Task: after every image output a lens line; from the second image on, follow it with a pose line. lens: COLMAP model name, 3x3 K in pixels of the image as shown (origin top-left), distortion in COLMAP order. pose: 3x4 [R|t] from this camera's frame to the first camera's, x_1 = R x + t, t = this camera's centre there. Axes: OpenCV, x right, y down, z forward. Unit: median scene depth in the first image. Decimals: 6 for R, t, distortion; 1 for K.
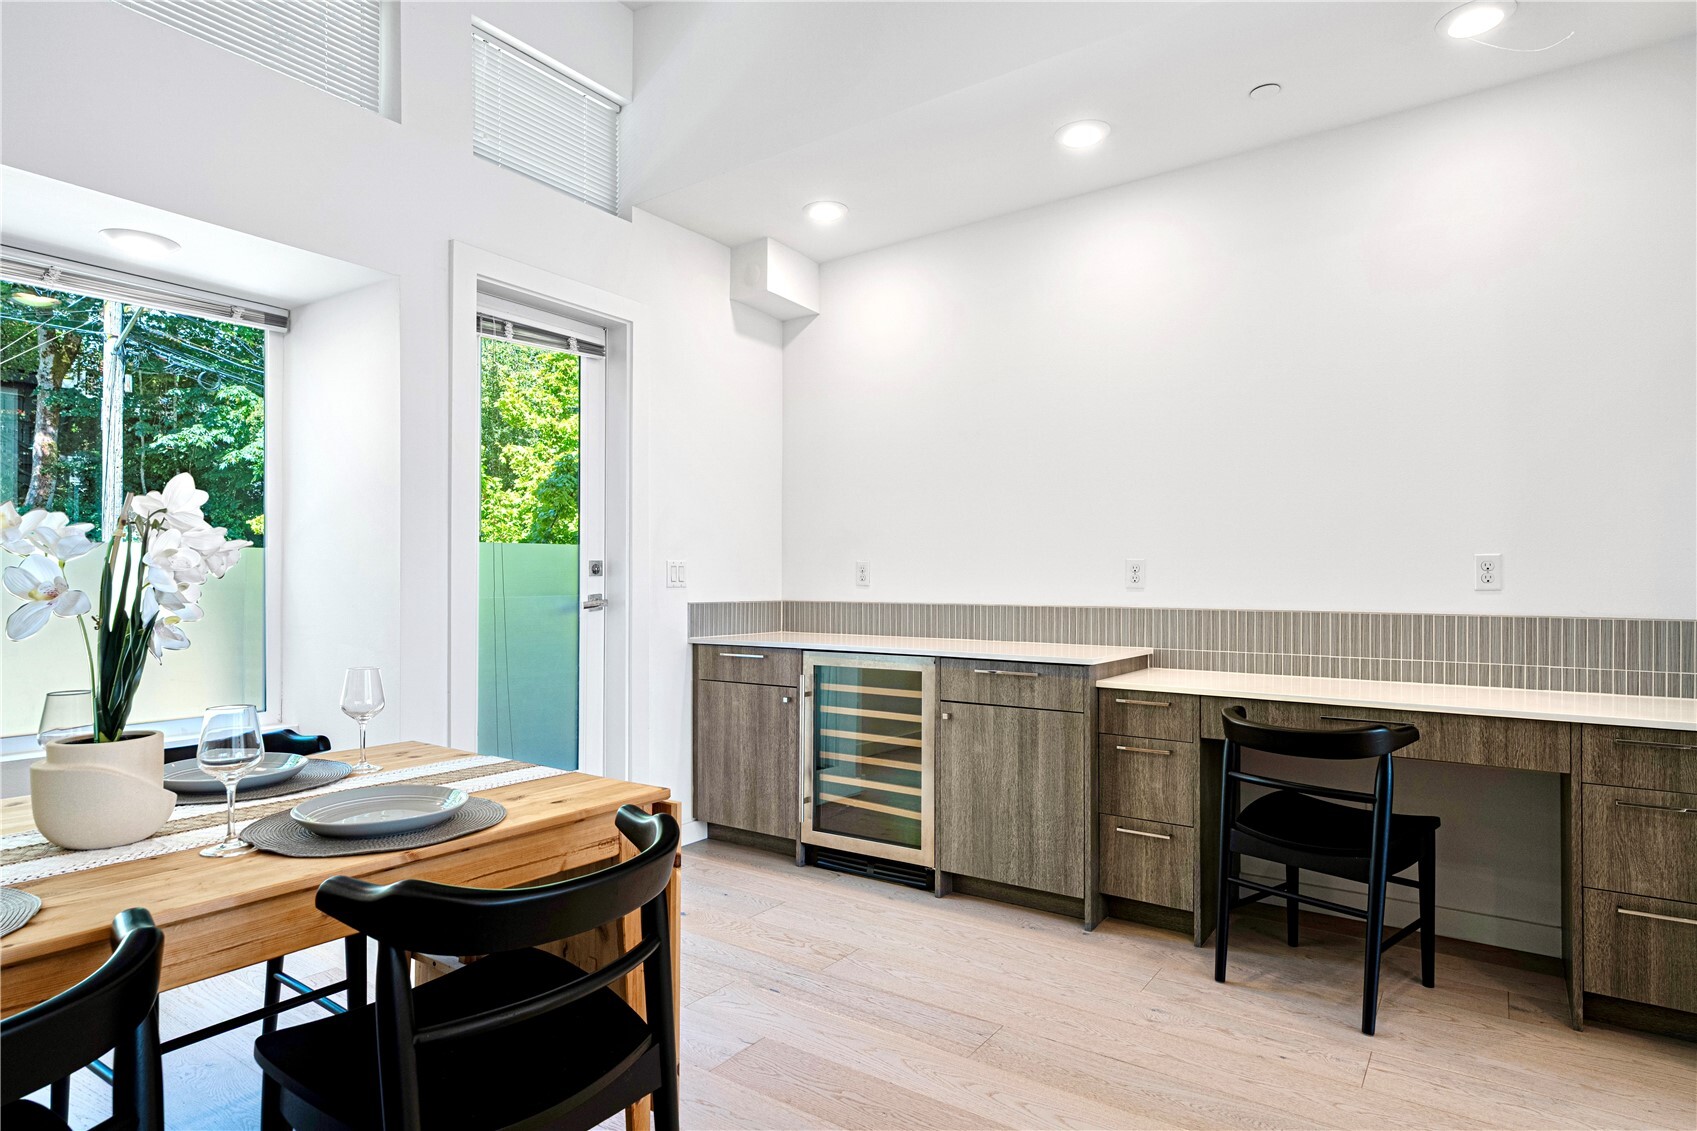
lens RADIAL K [[927.4, 0, 851.6], [0, 927.4, 576.1], [0, 0, 1]] dist [0.001475, 0.000144]
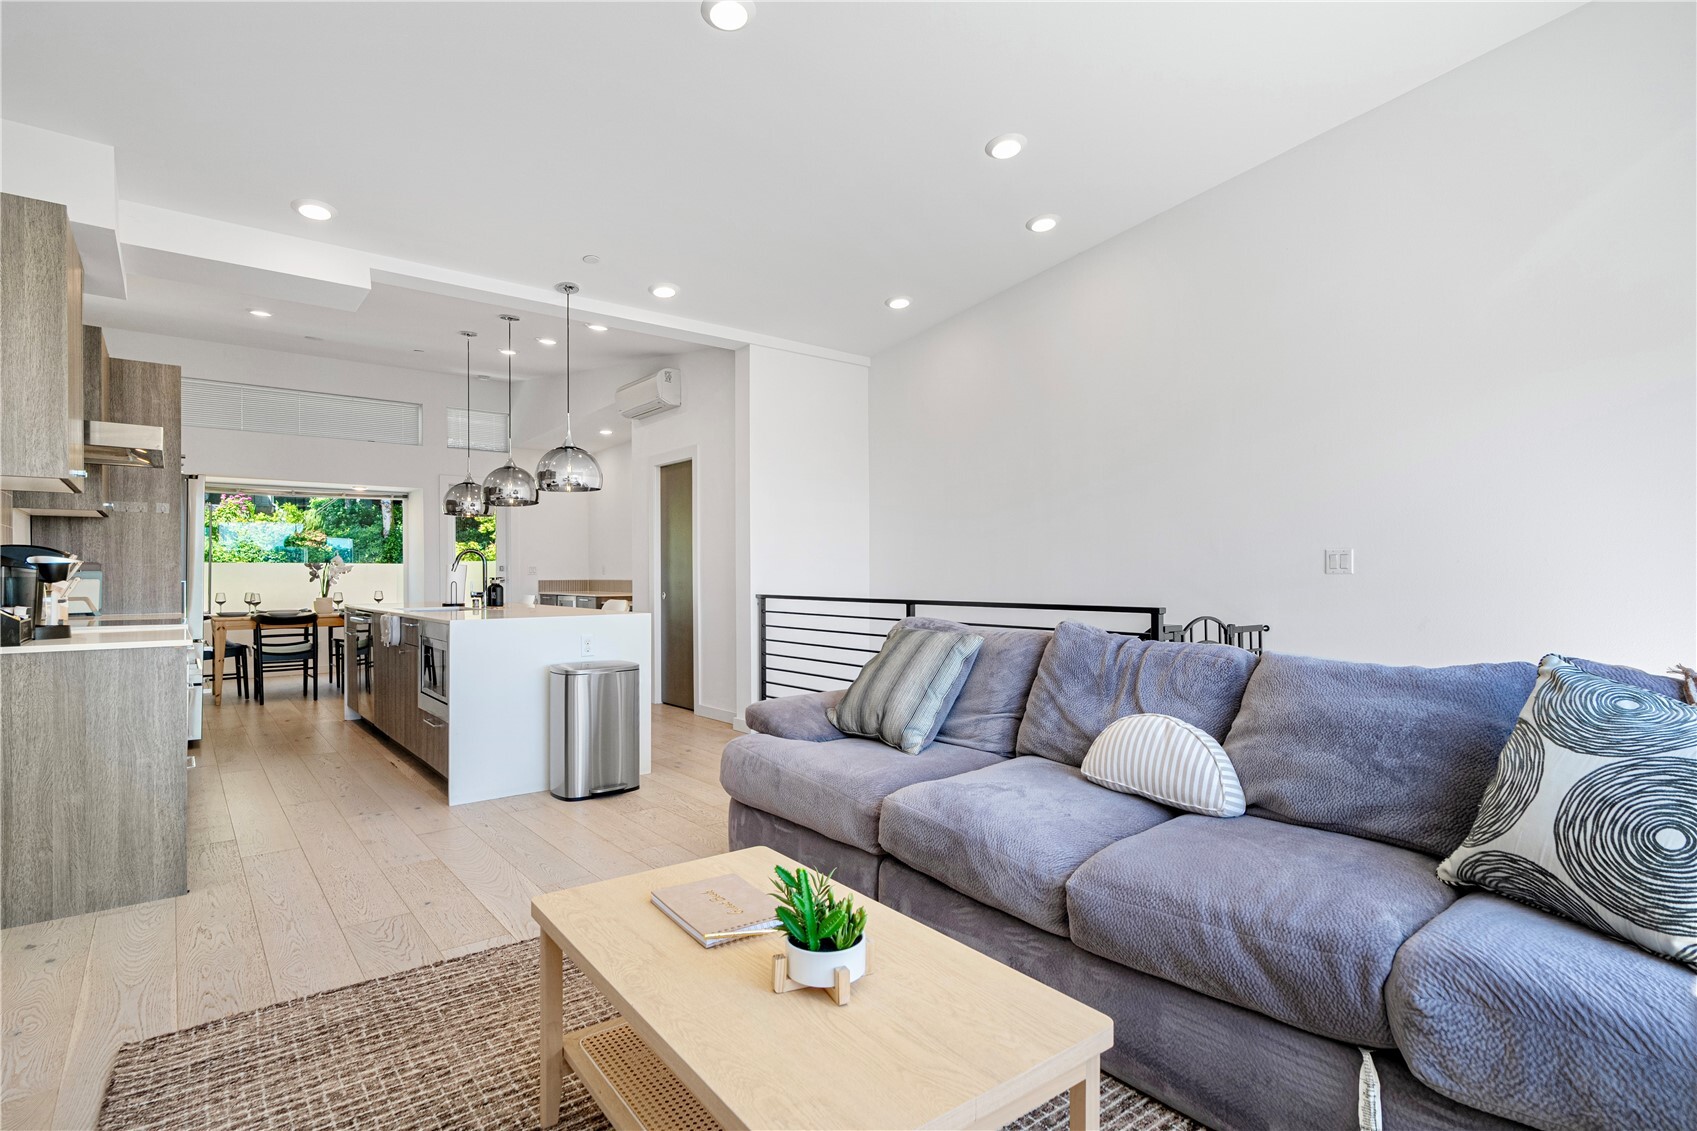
lens RADIAL K [[830.0, 0, 844.4], [0, 830.0, 572.6], [0, 0, 1]] dist [-0.000339, 0.000121]
pose [[0.956803, -0.009079, -0.290596, 1.571378], [0.010408, 0.999941, 0.003027, 0.008271], [0.290551, -0.005921, 0.956841, -1.255465]]
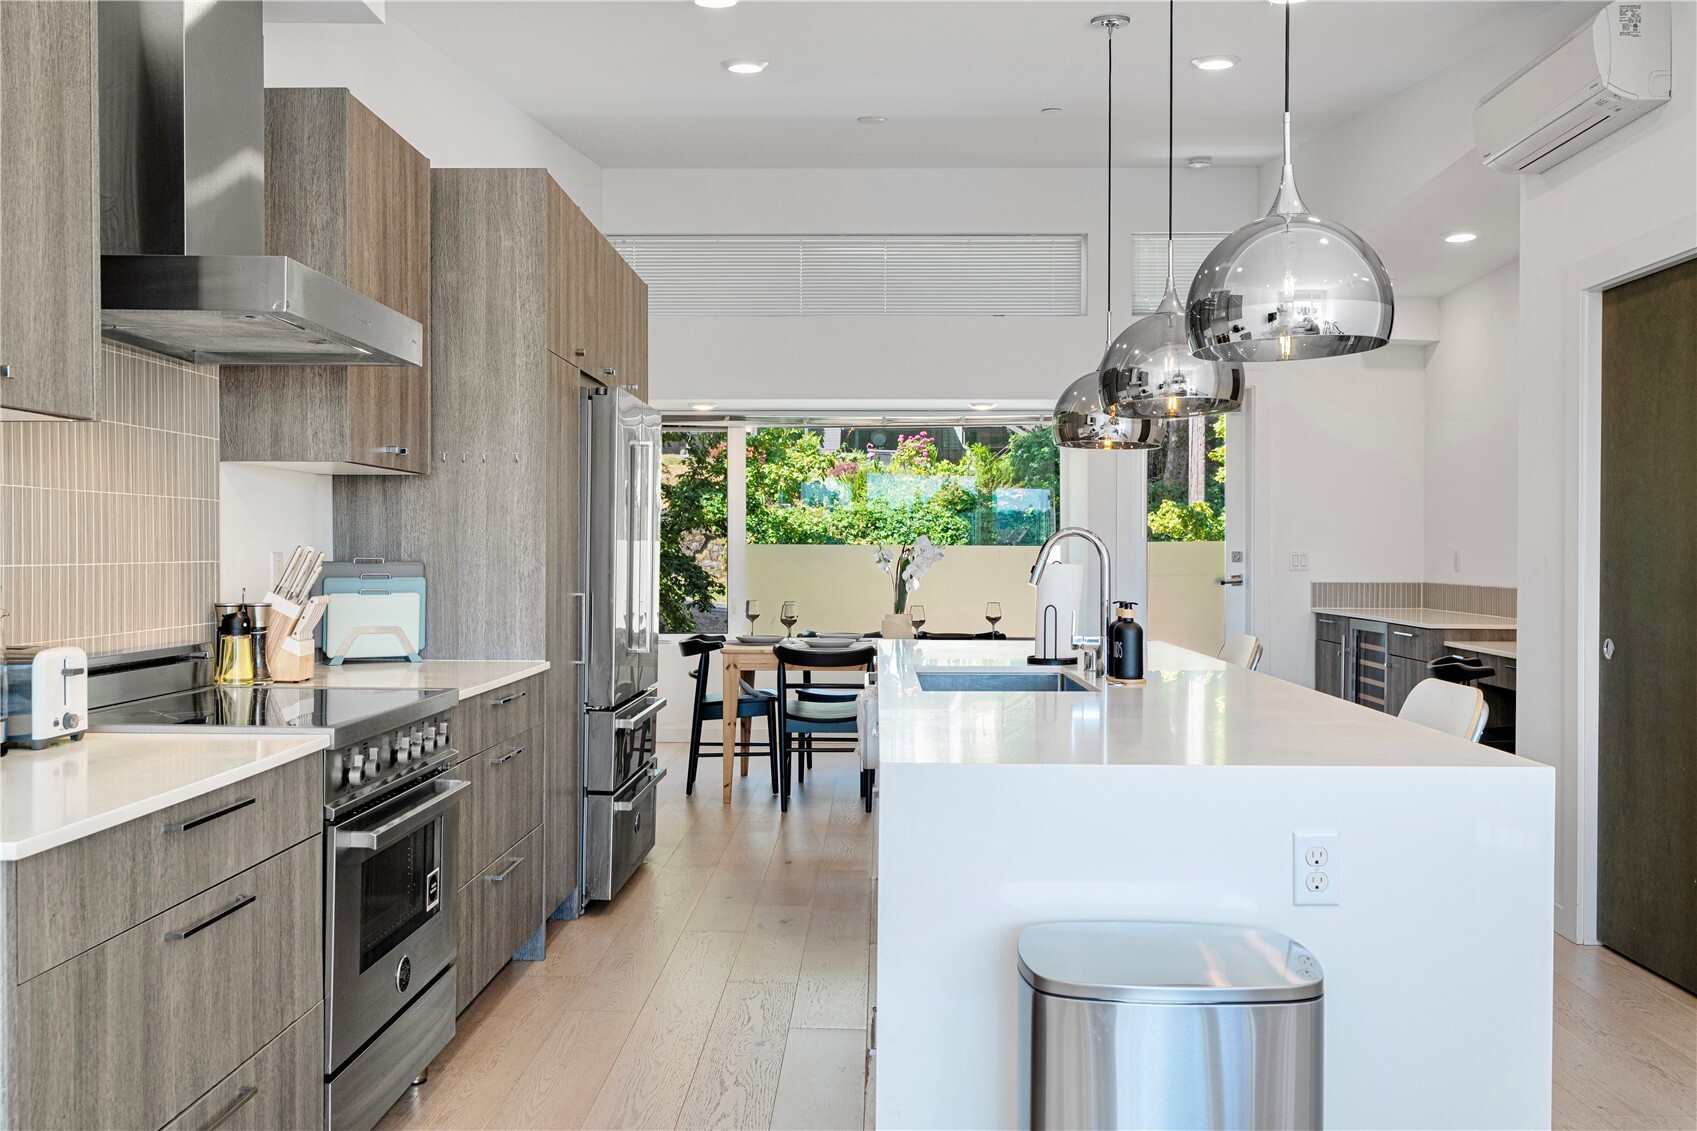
lens RADIAL K [[1428.3, 0, 845.0], [0, 1428.3, 569.8], [0, 0, 1]] dist [-0.006701, -0.005785]
pose [[0.539595, 0.009253, -0.841874, 1.275141], [0.004234, 0.999897, 0.013704, -0.021282], [0.841914, -0.010959, 0.539500, -0.724604]]
